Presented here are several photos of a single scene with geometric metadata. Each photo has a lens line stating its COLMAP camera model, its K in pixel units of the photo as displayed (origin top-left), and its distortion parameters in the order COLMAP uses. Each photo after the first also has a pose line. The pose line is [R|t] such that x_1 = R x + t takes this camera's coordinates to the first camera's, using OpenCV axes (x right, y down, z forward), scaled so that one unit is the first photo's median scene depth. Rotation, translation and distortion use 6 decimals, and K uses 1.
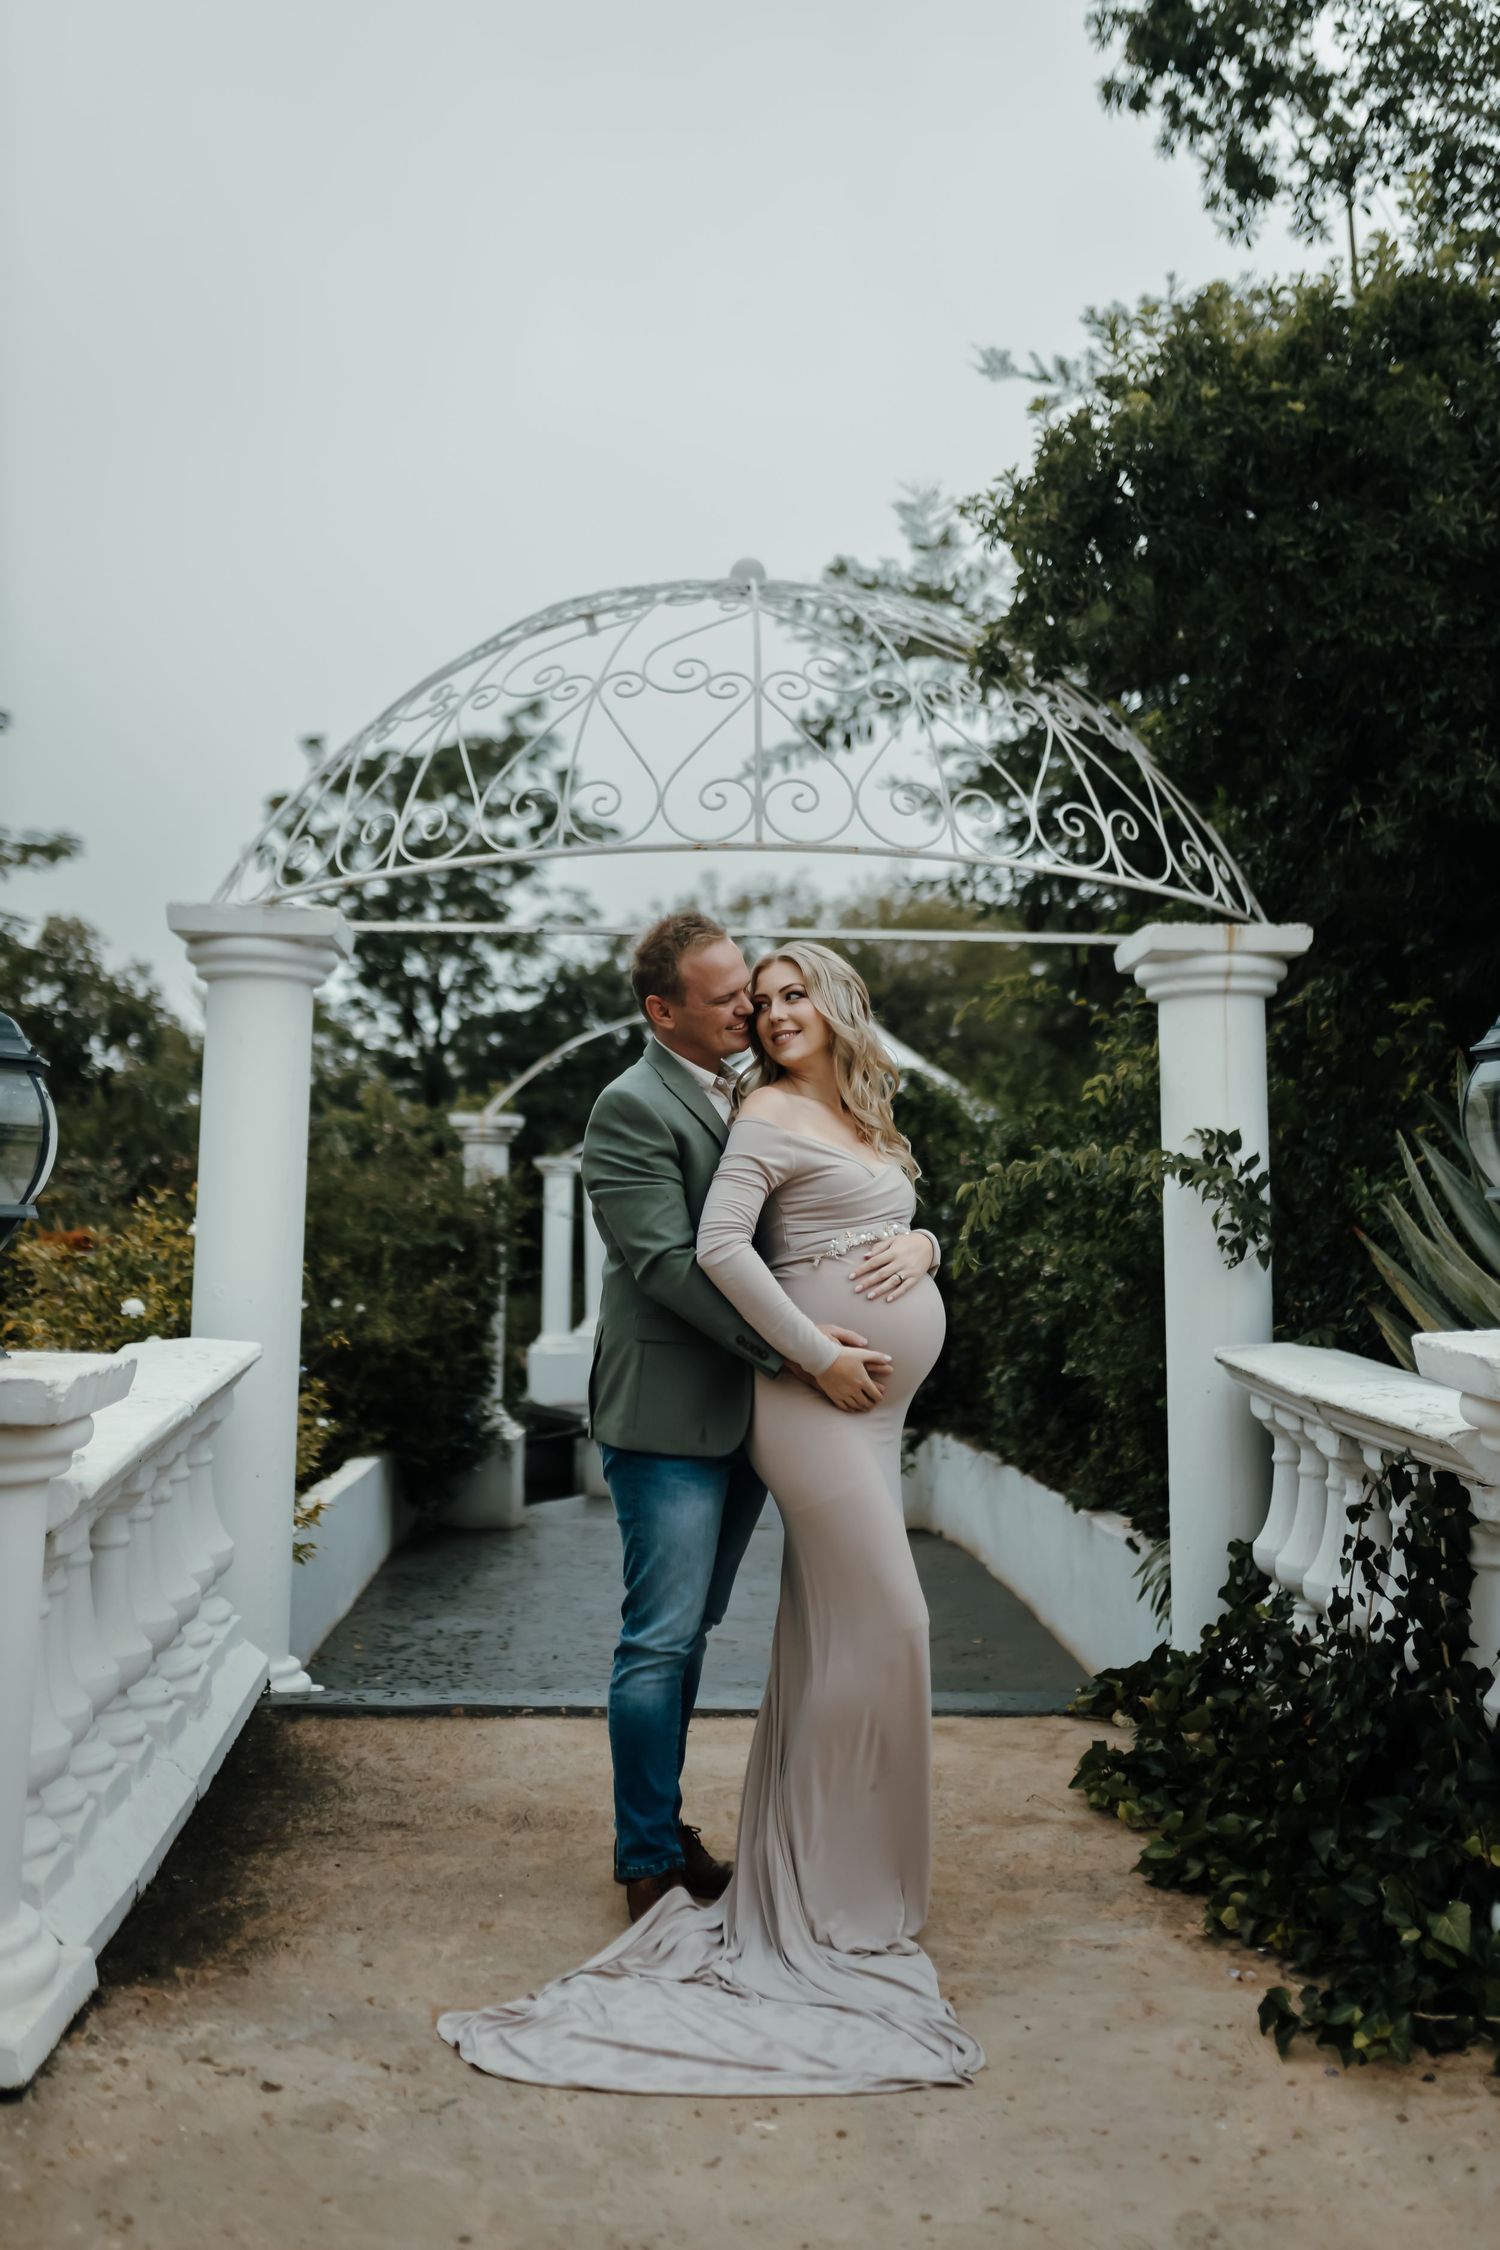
lens RADIAL K [[2130.7, 0, 750.0], [0, 2130.7, 1125.0], [0, 0, 1]] dist [0.004363, 0.007941]
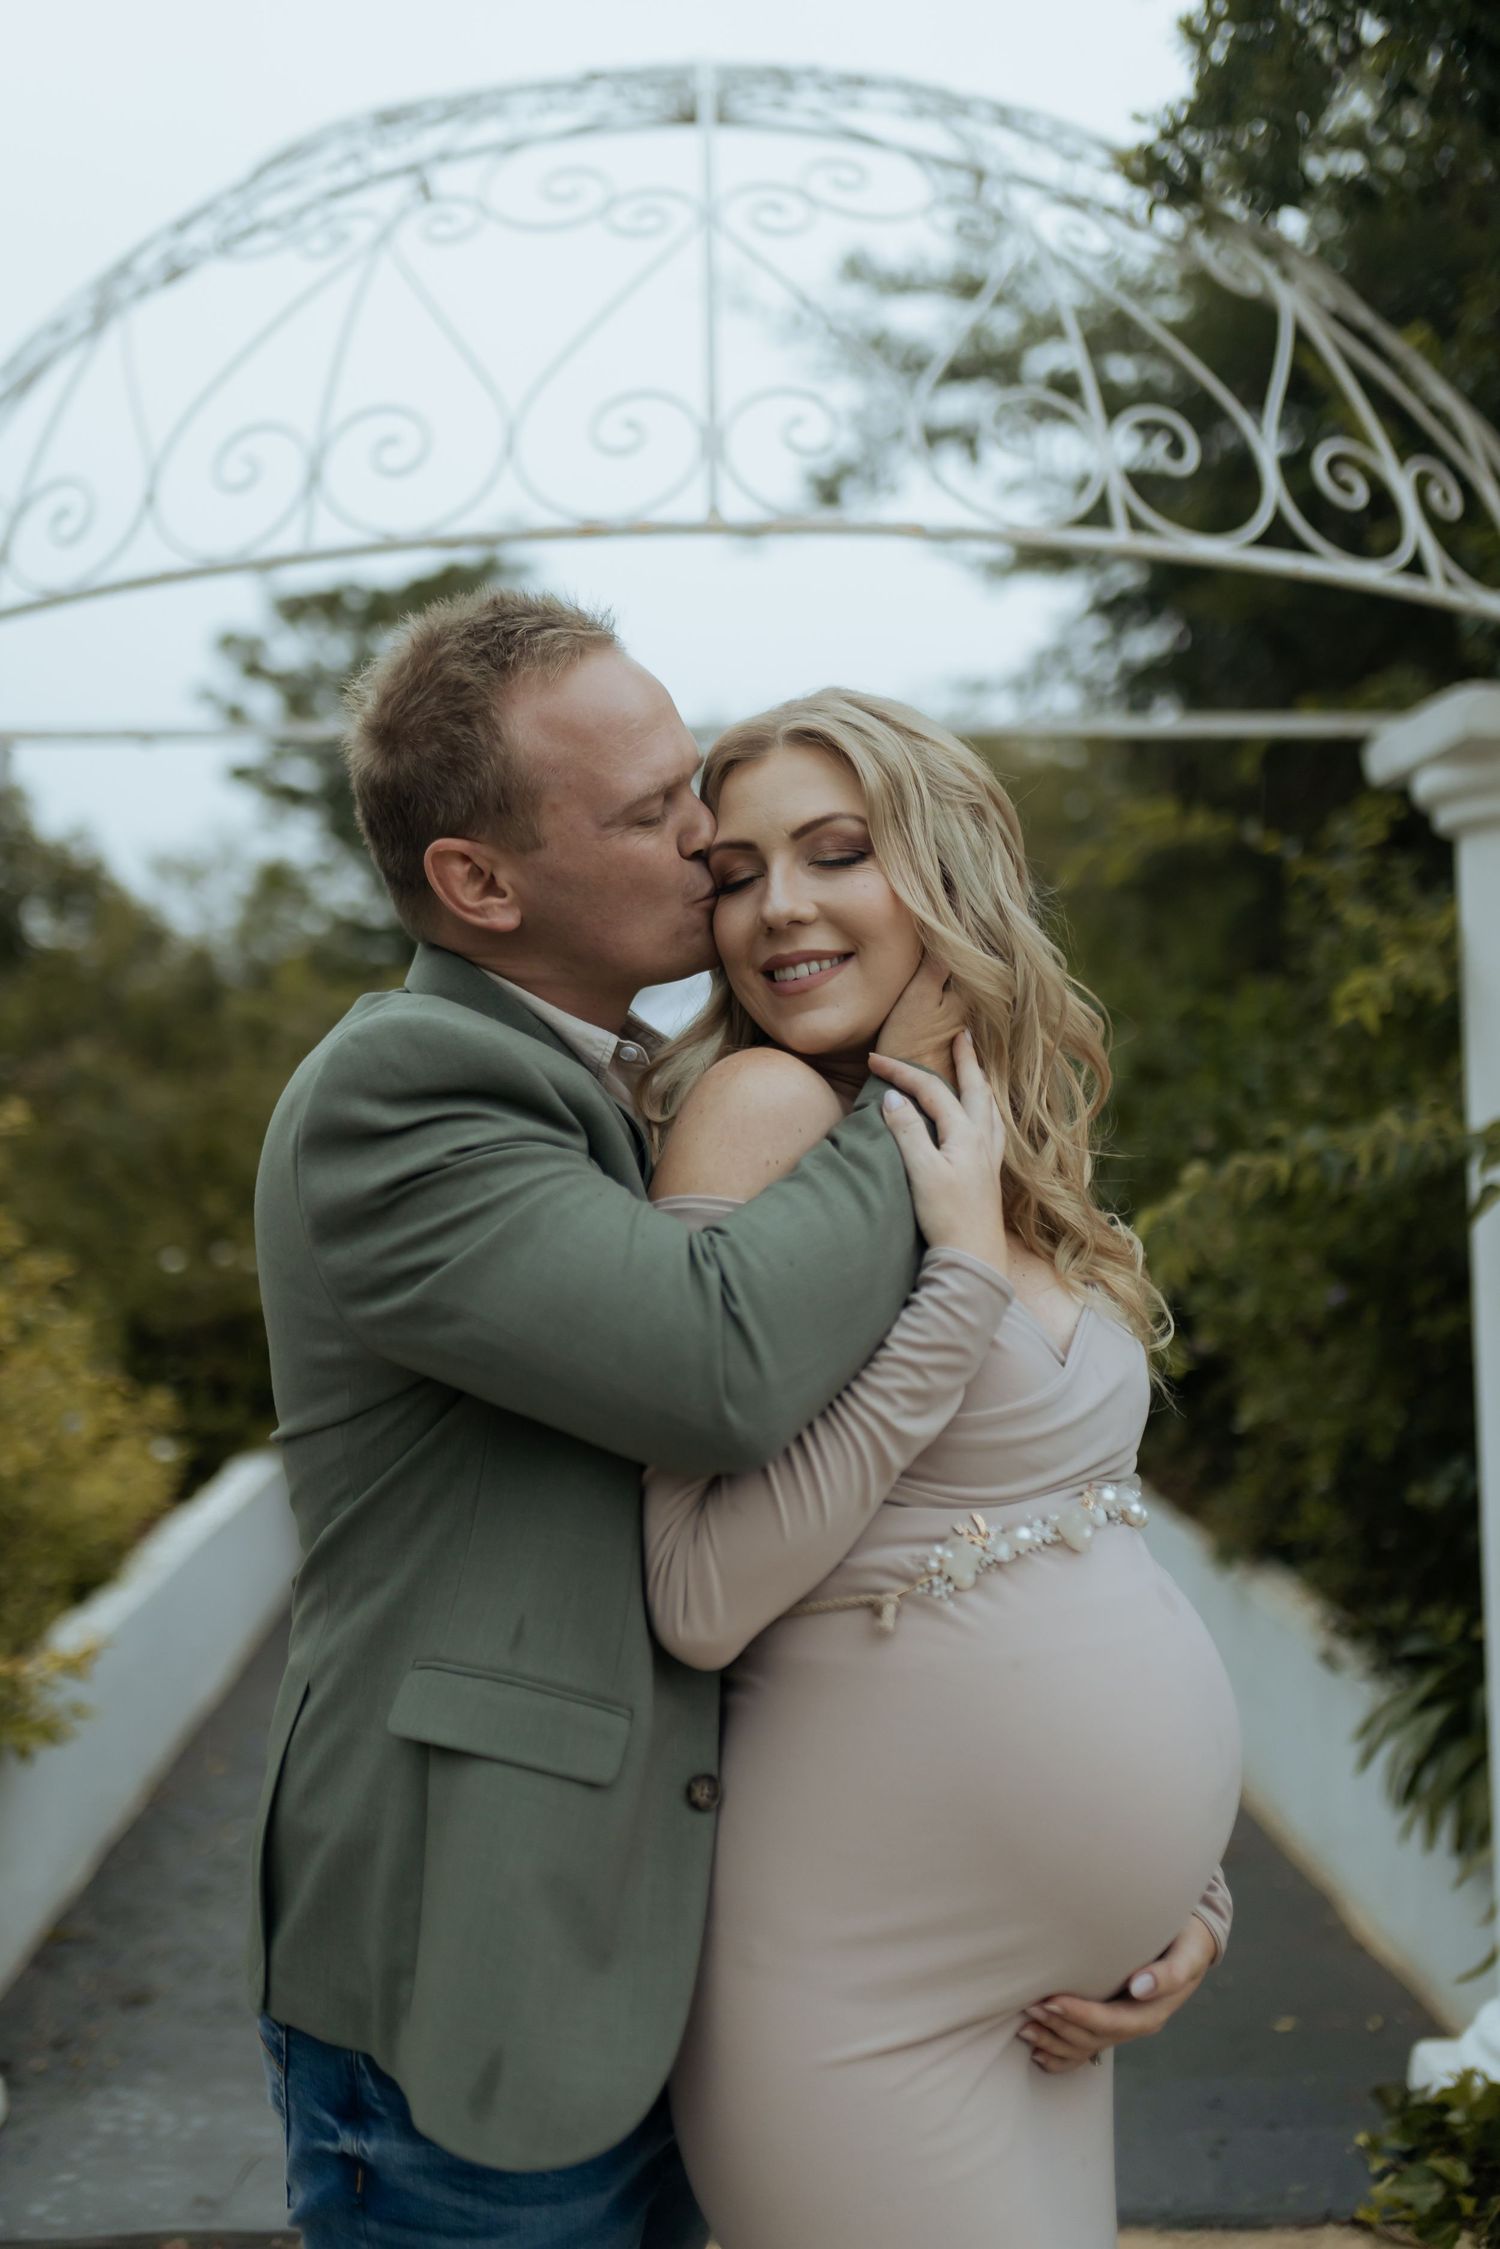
lens RADIAL K [[2129.7, 0, 750.0], [0, 2129.7, 1124.5], [0, 0, 1]] dist [0.004363, 0.007941]
pose [[0.999696, -0.022239, -0.010623, 0.012524], [0.022929, 0.997282, 0.070016, -0.025908], [0.009037, -0.070238, 0.997489, 0.443413]]
